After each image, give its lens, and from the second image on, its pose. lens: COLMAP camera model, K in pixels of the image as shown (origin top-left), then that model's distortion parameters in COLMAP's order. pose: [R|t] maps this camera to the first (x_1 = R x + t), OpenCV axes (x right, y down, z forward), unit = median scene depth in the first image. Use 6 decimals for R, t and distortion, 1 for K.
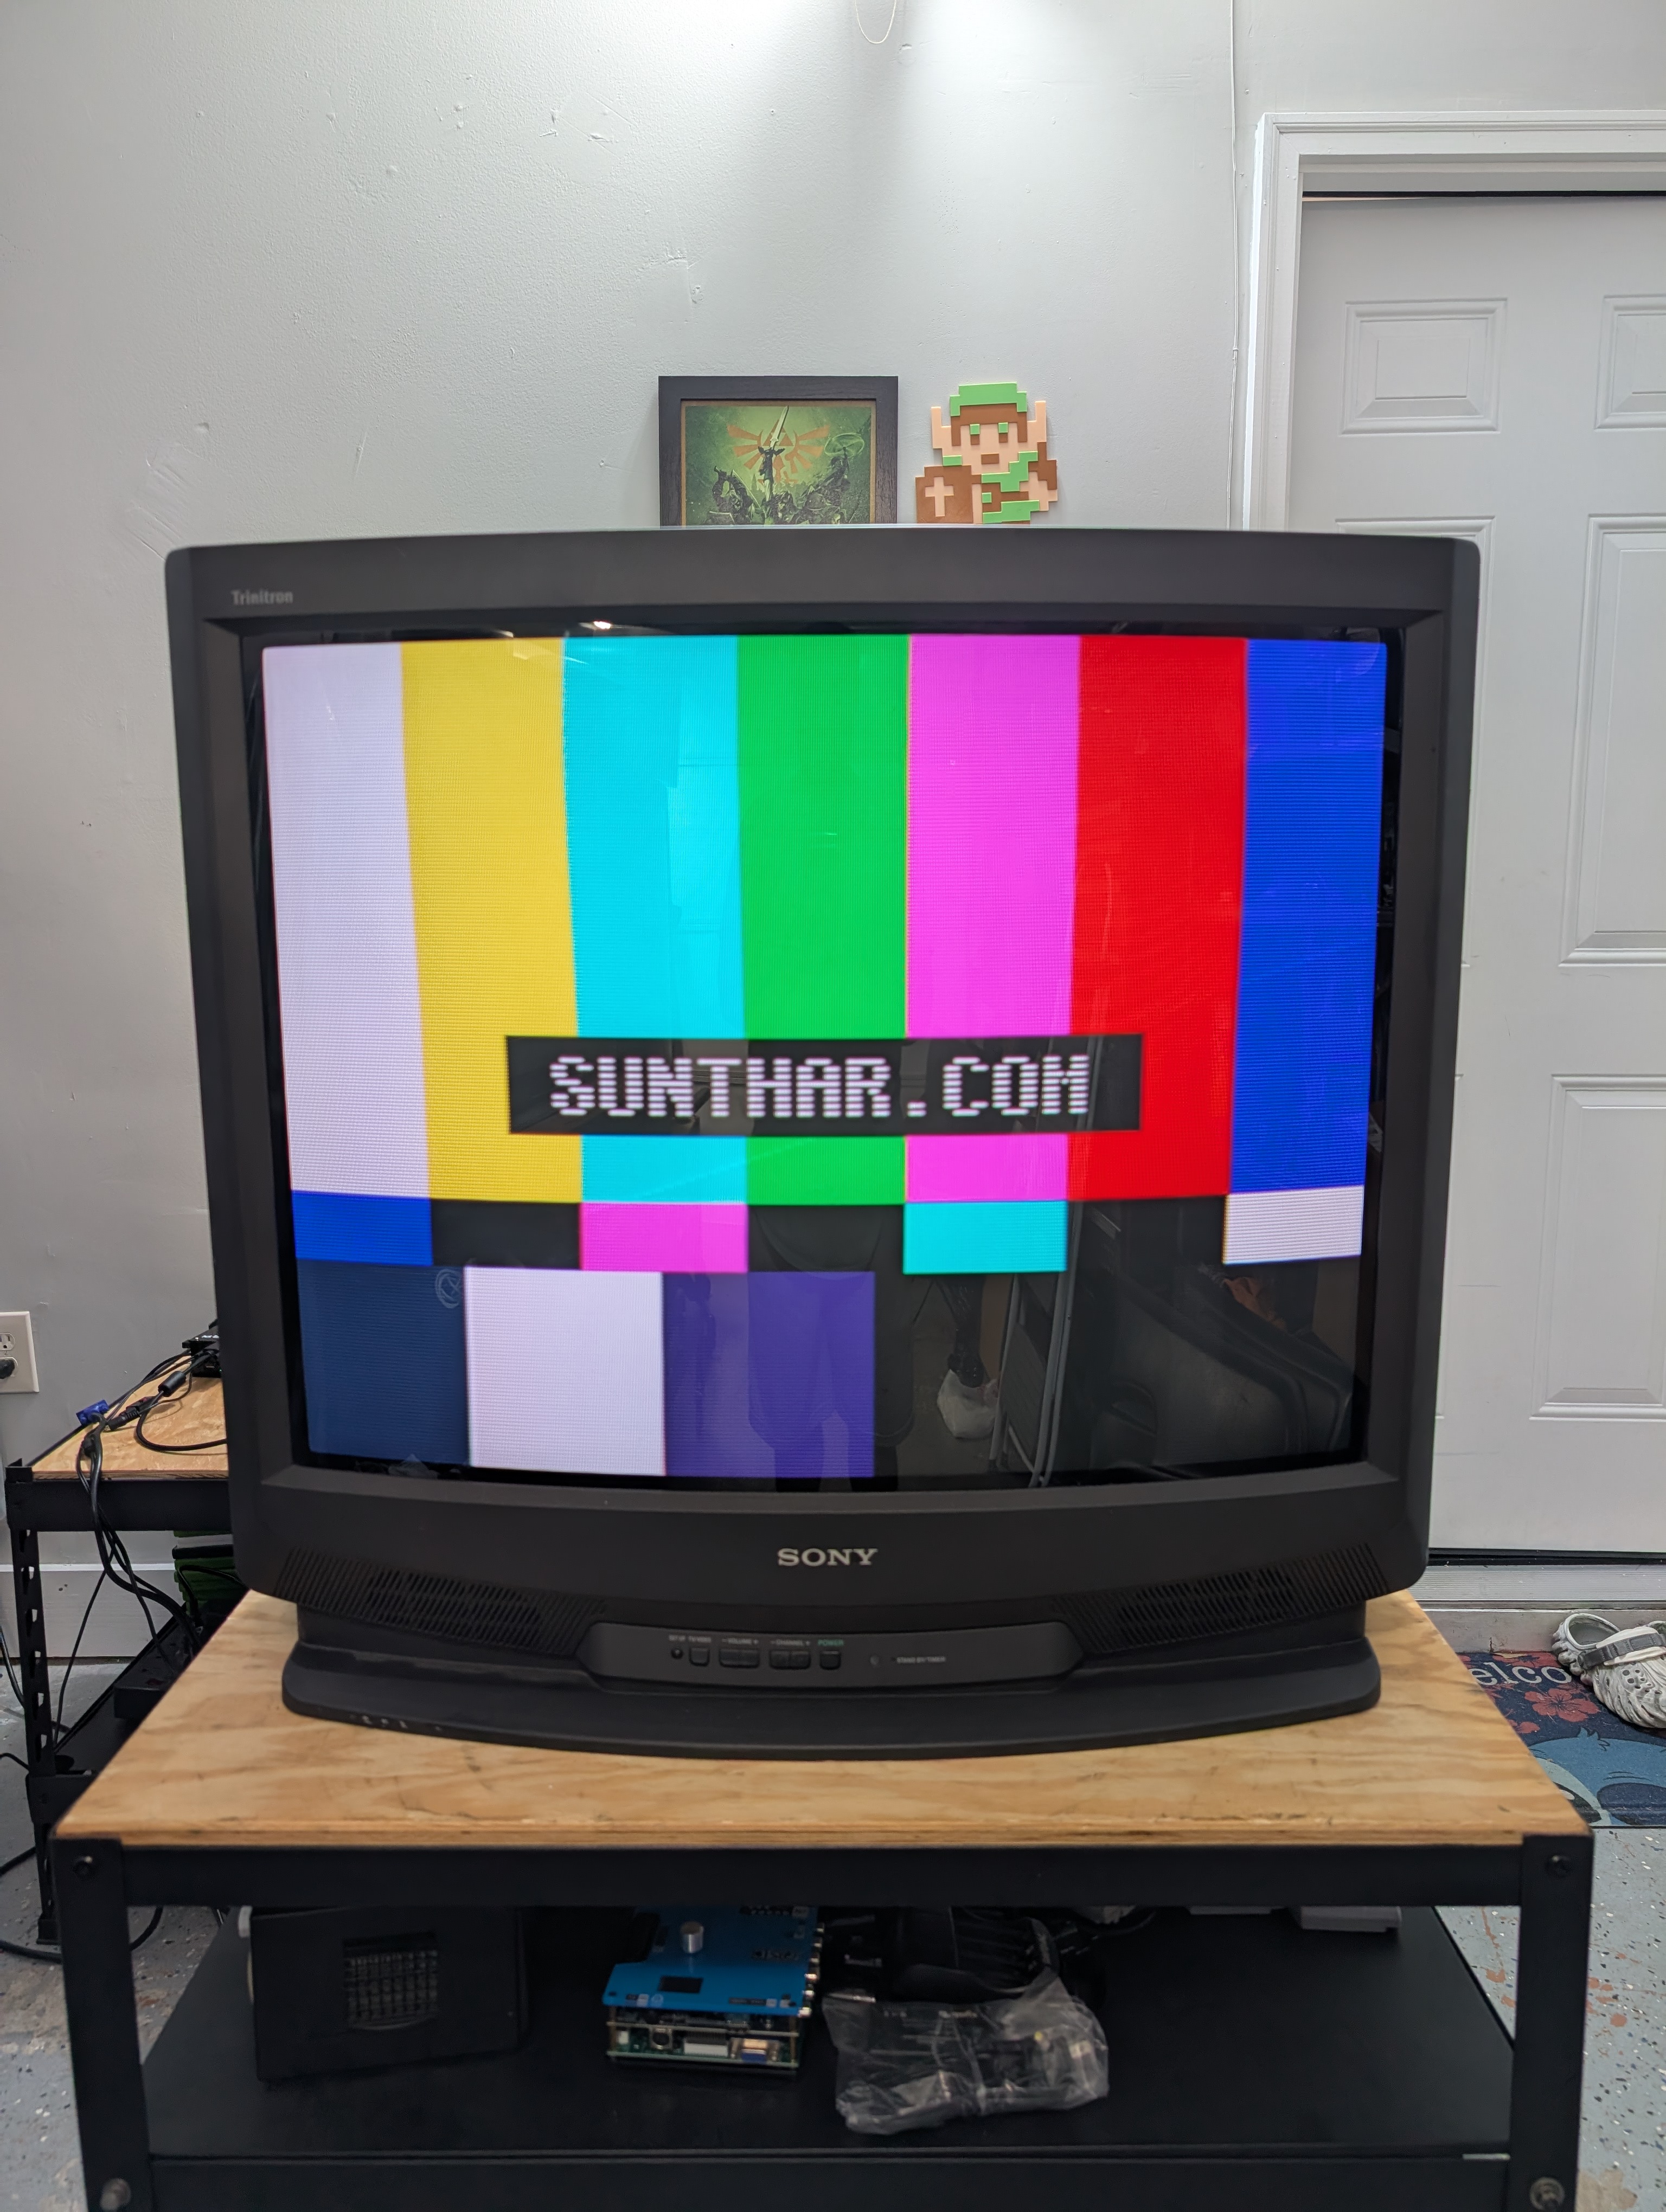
lens RADIAL K [[1557.1, 0, 833.0], [0, 1557.1, 1106.0], [0, 0, 1]] dist [0.004040, 0.001152]
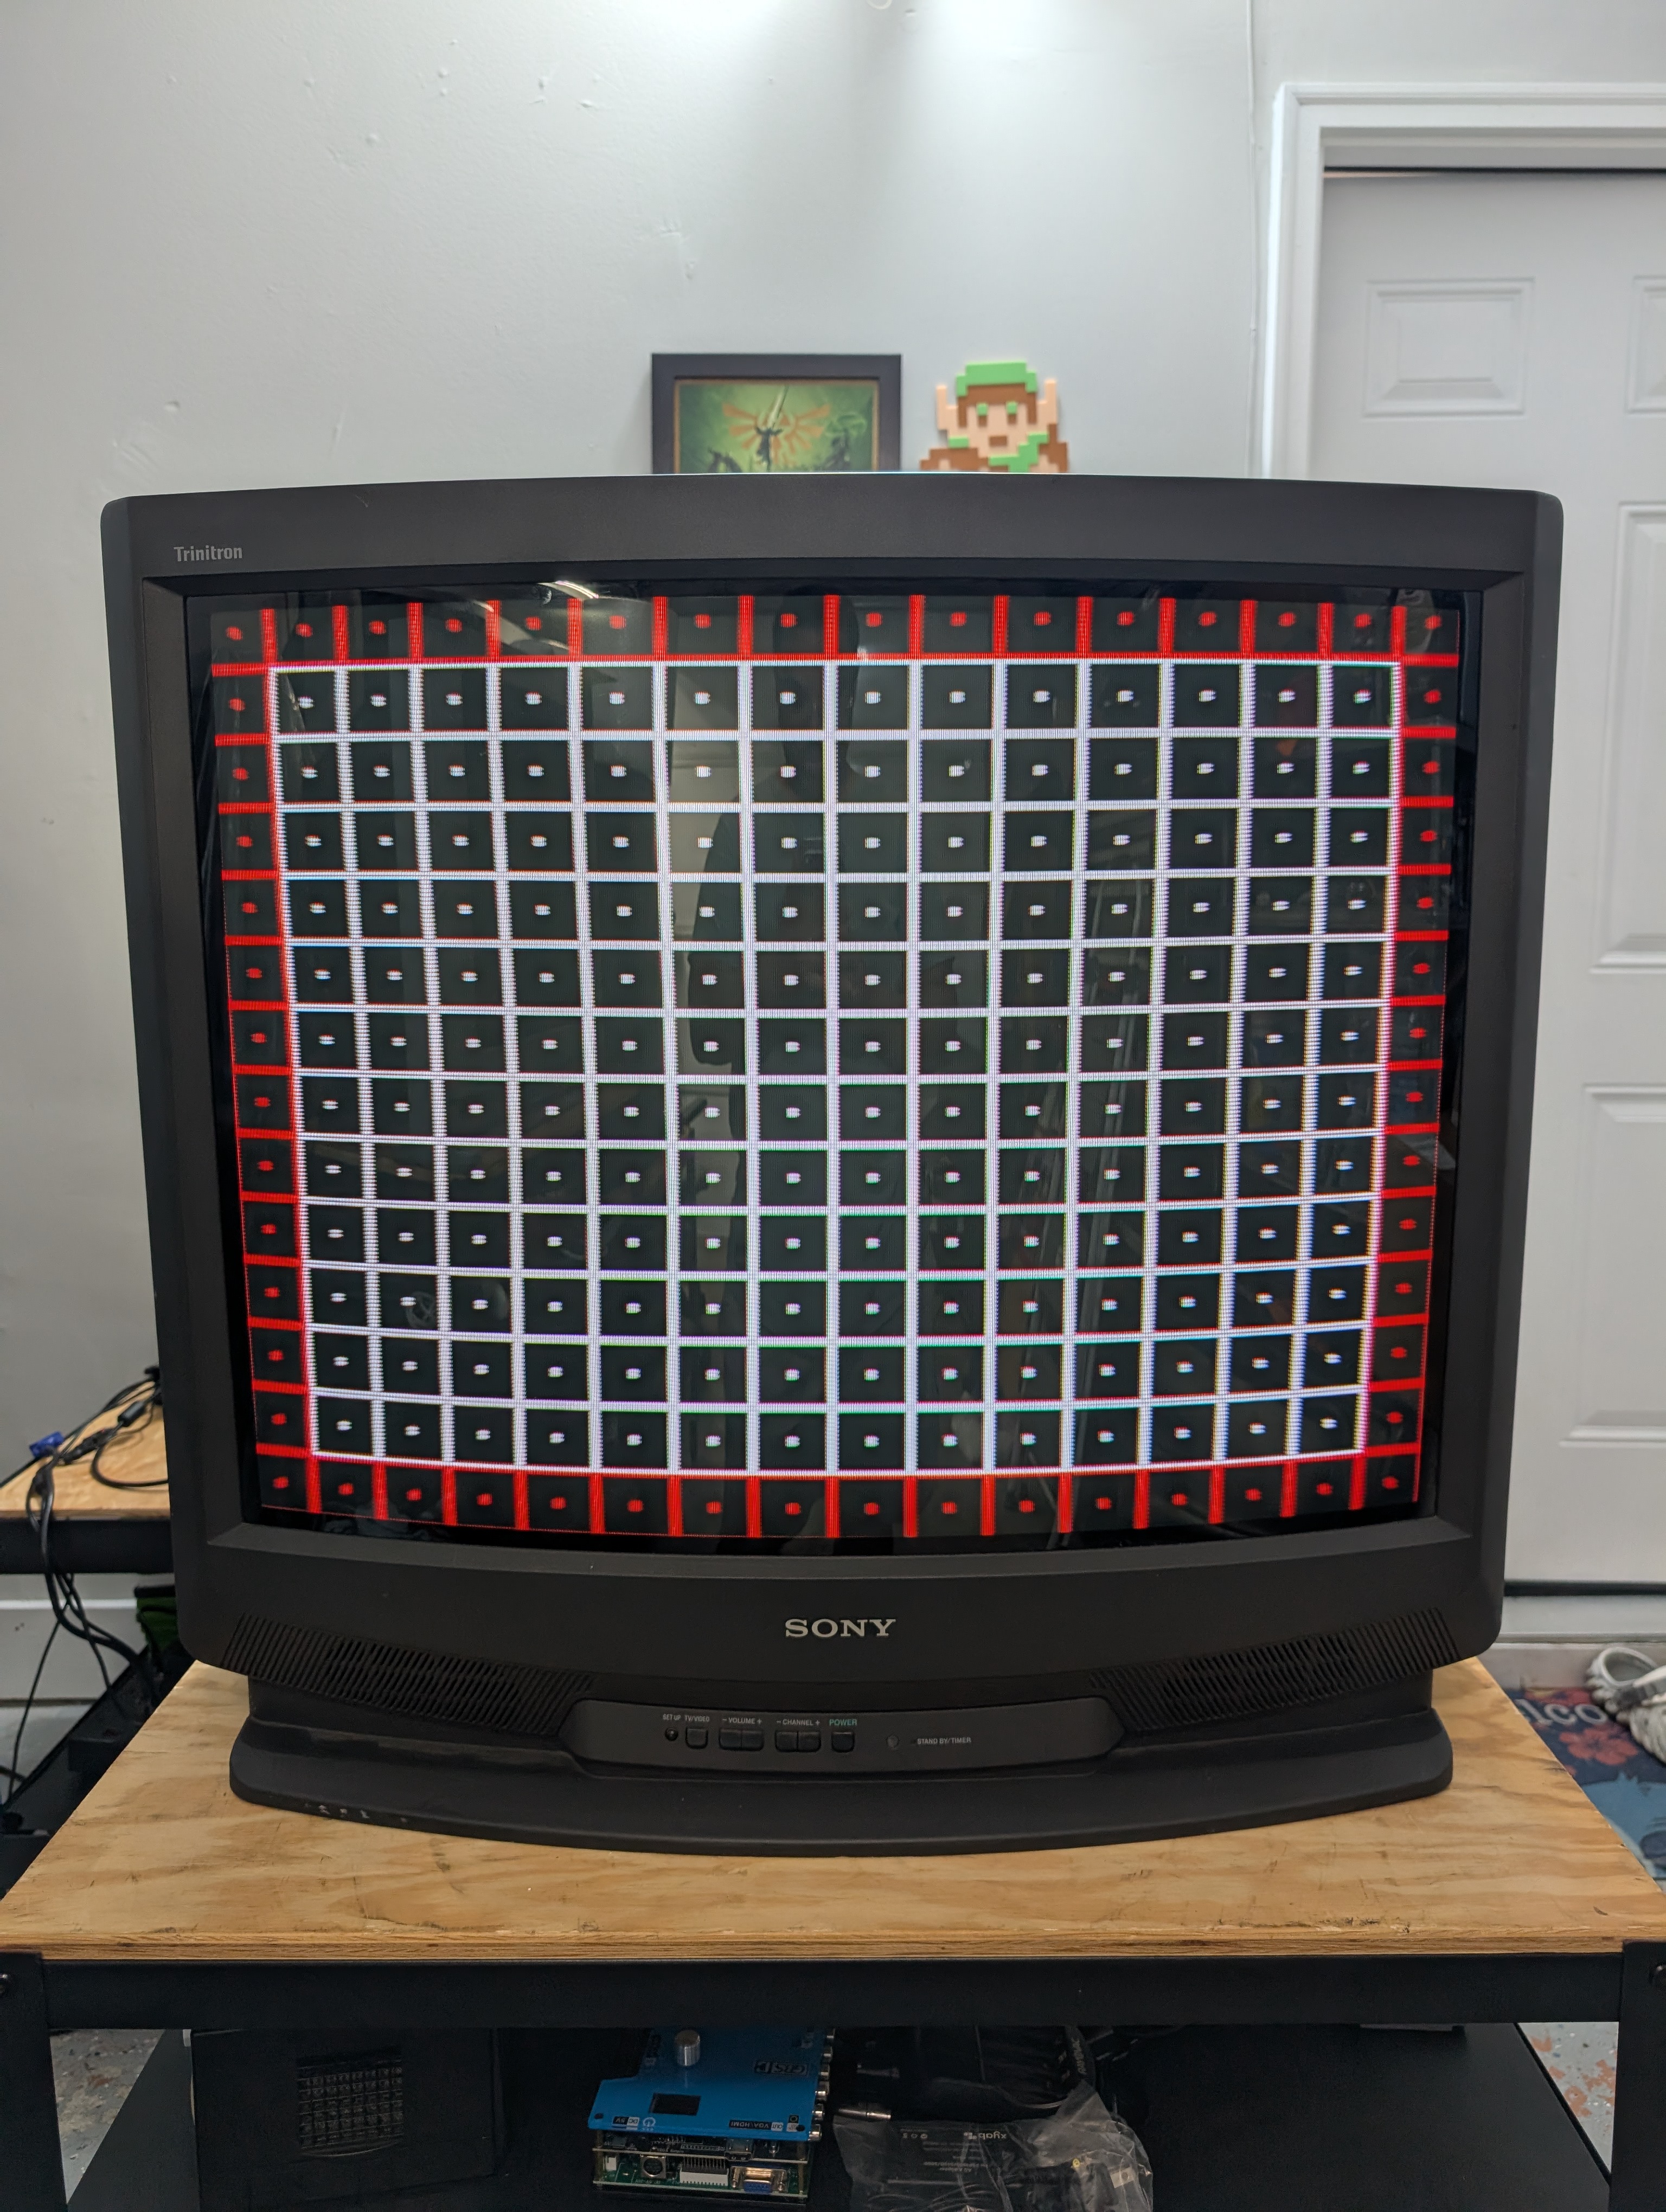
lens RADIAL K [[1525.2, 0, 833.0], [0, 1525.2, 1106.0], [0, 0, 1]] dist [-0.003073, 0.000177]
pose [[0.999963, 0.000344, 0.008620, -0.014955], [-0.000302, 0.999989, -0.004786, -0.004966], [-0.008622, 0.004783, 0.999951, 0.122365]]
